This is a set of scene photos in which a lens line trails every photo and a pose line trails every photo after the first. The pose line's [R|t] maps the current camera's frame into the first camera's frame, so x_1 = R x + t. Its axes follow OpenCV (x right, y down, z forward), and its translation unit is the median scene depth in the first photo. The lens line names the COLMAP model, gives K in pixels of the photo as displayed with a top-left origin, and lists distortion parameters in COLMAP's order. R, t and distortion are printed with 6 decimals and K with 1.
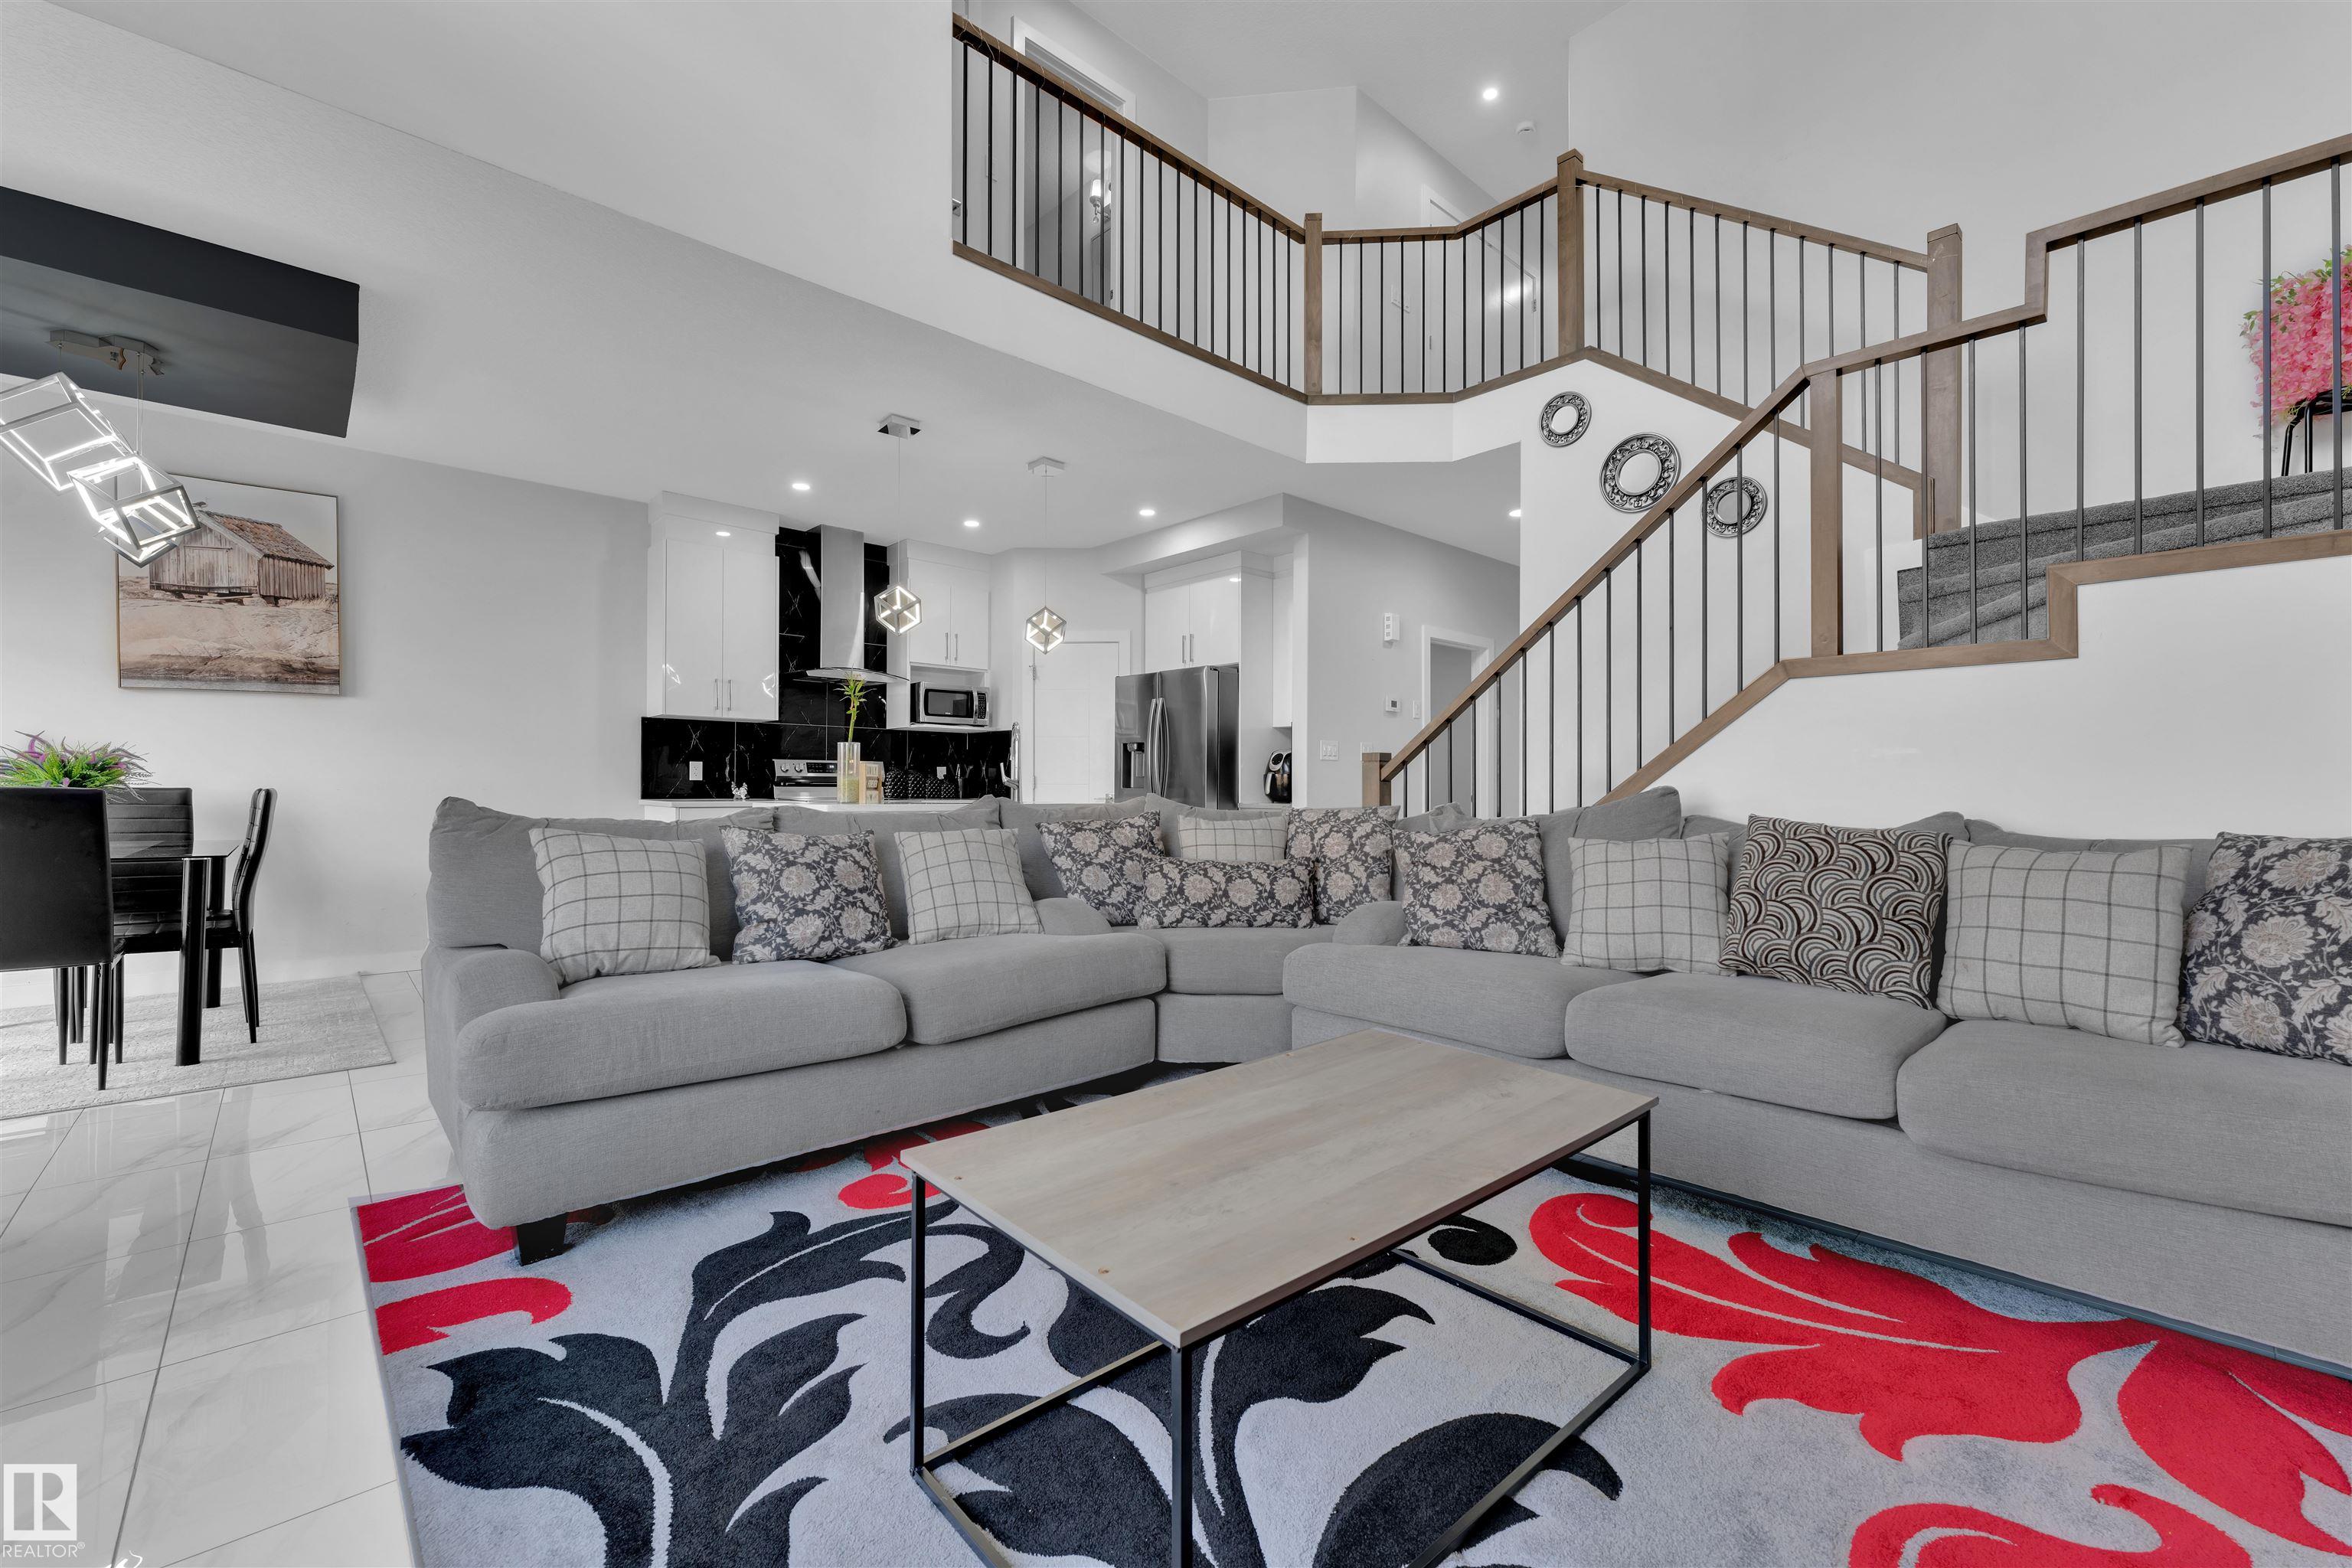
lens RADIAL K [[949.0, 0, 1170.0], [0, 949.0, 783.2], [0, 0, 1]] dist [0.000409, -0.000376]
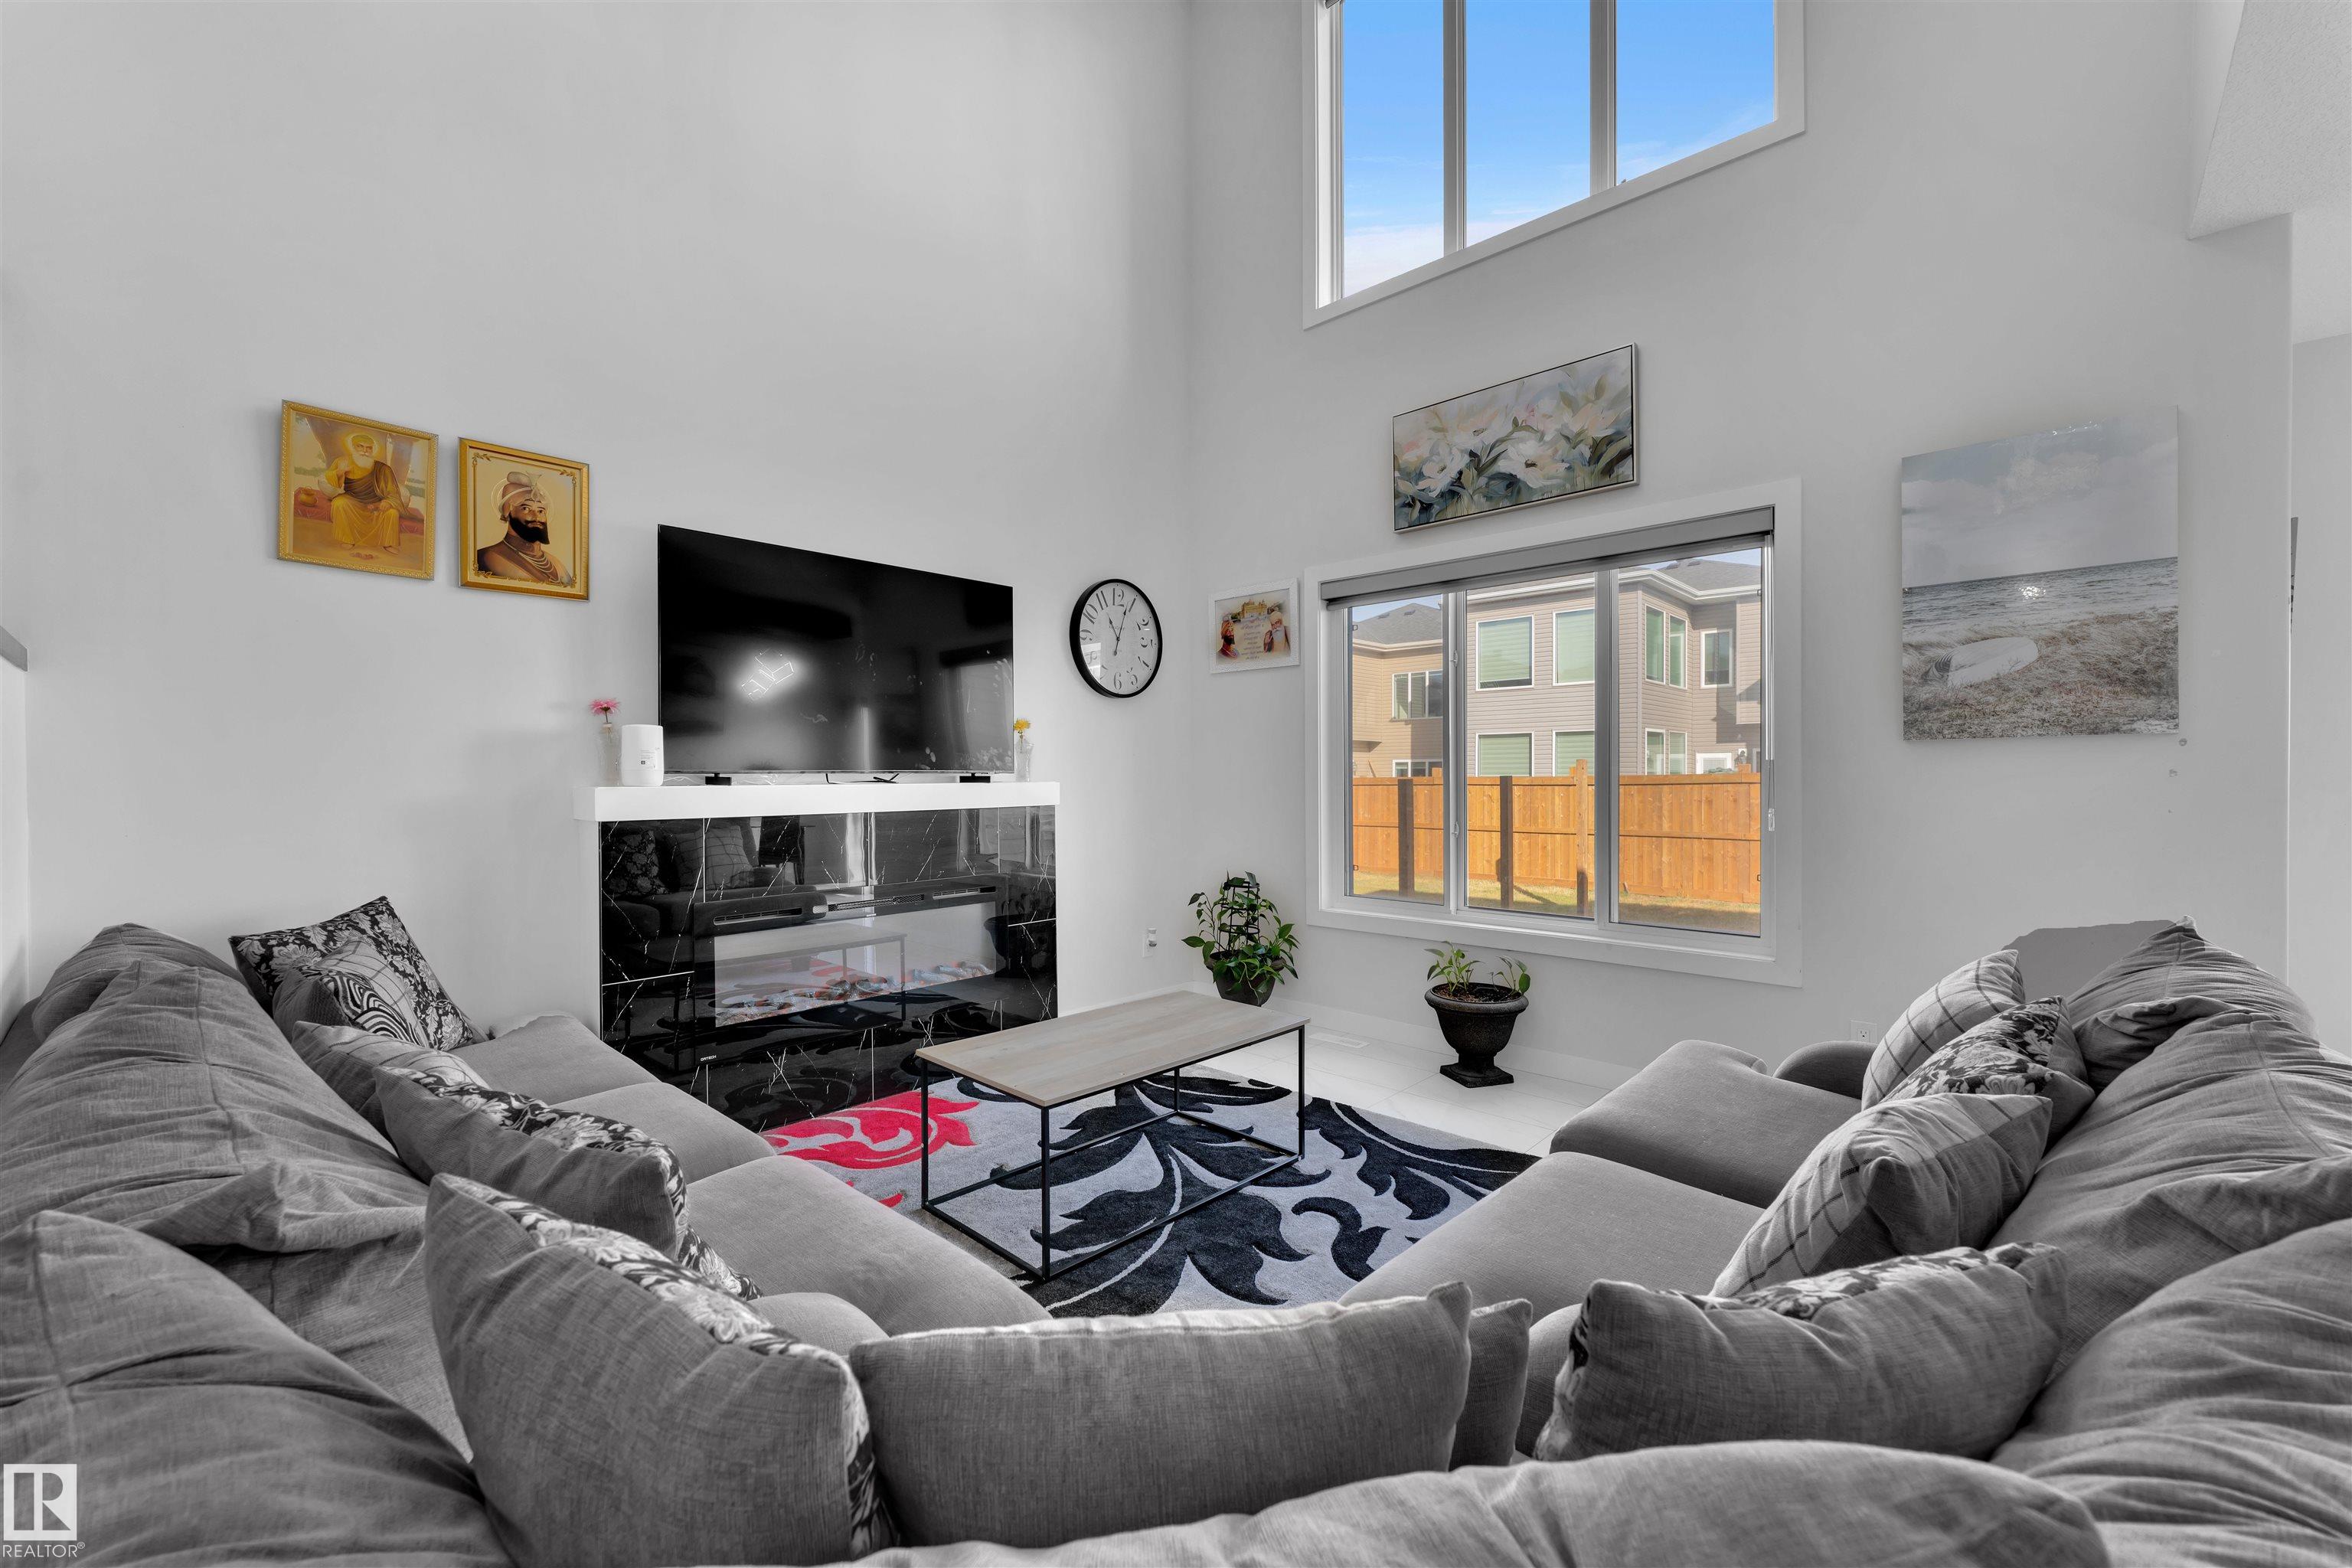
lens RADIAL K [[949.0, 0, 1163.3], [0, 949.0, 787.5], [0, 0, 1]] dist [0.000409, -0.000376]
pose [[-0.997243, 0.002820, -0.074151, 0.066766], [0.002449, 0.999984, 0.005089, -0.051765], [0.074164, 0.004893, -0.997234, 0.935473]]
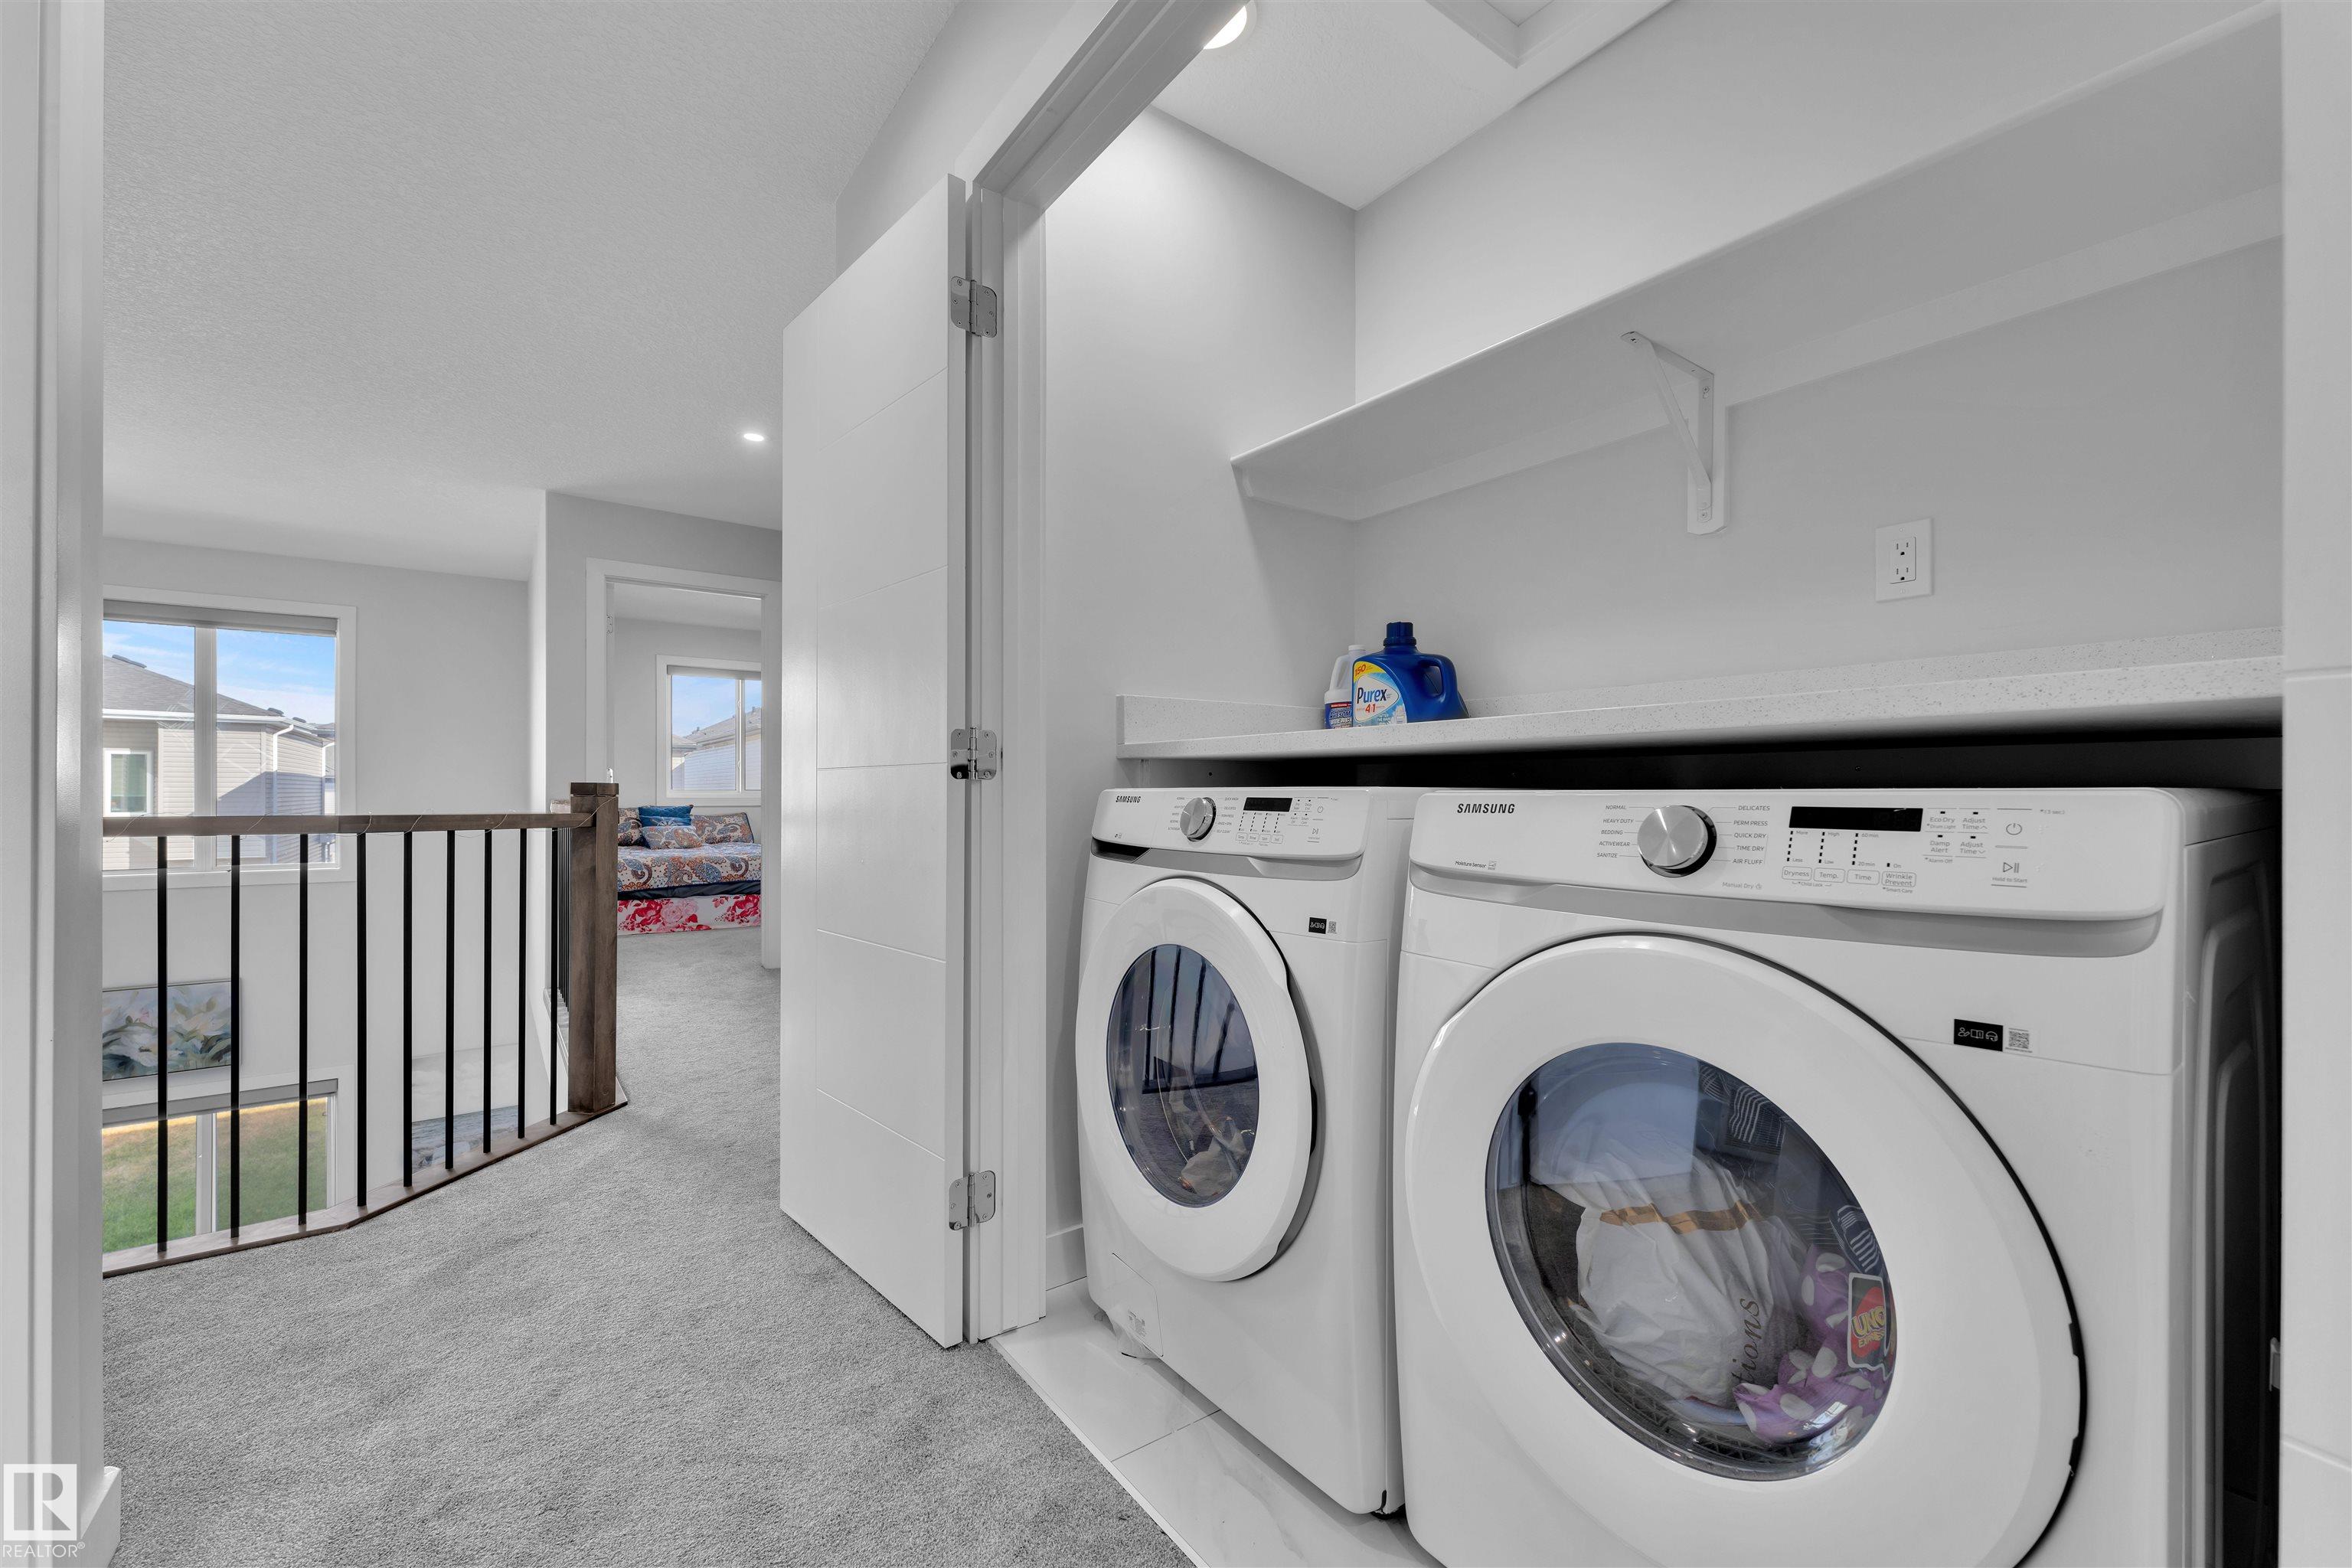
lens RADIAL K [[949.0, 0, 1185.9], [0, 949.0, 793.2], [0, 0, 1]] dist [0.000409, -0.000376]
pose [[-0.100143, -0.004954, -0.994961, 0.743871], [0.005329, 0.999971, -0.005515, -0.642112], [0.994959, -0.005855, -0.100113, 1.554601]]
